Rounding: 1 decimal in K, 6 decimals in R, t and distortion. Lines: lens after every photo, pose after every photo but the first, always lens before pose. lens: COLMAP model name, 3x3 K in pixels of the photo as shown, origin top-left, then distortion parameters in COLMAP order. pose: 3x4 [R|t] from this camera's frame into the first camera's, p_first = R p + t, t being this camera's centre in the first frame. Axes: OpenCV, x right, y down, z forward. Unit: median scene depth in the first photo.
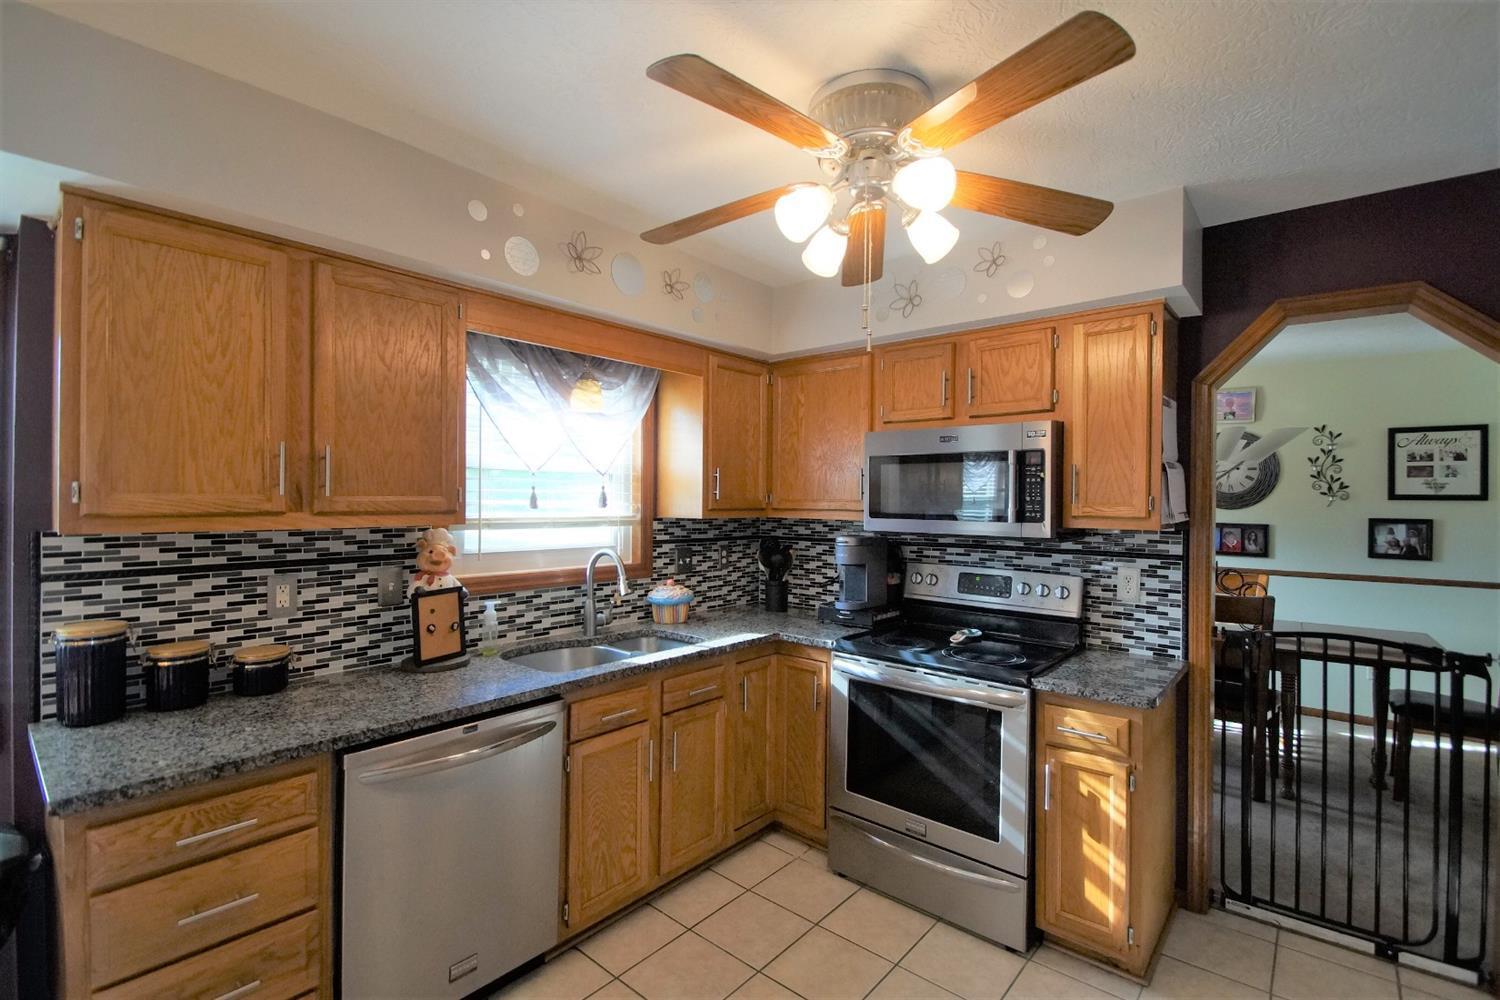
lens RADIAL K [[677.8, 0, 750.0], [0, 677.8, 500.0], [0, 0, 1]] dist [0.001008, -0.008992]
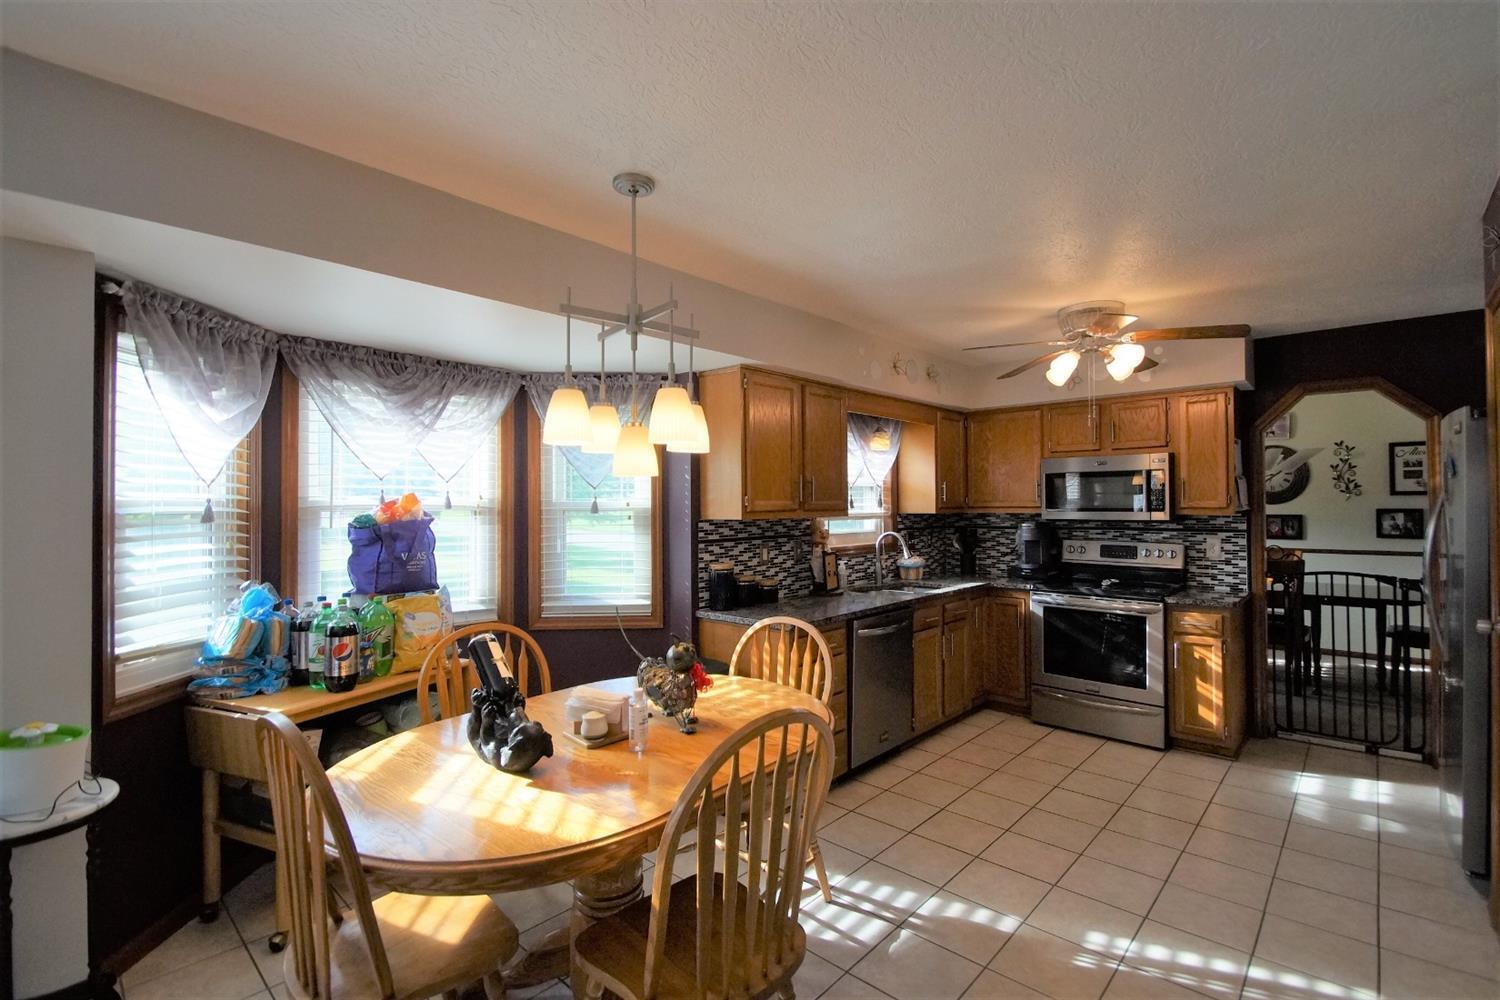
lens RADIAL K [[661.9, 0, 750.0], [0, 661.9, 500.0], [0, 0, 1]] dist [0.001258, -0.011785]
pose [[0.998667, -0.015238, -0.049323, -0.513533], [0.014847, 0.999856, -0.008275, 0.002279], [0.049442, 0.007532, 0.998749, -0.702899]]
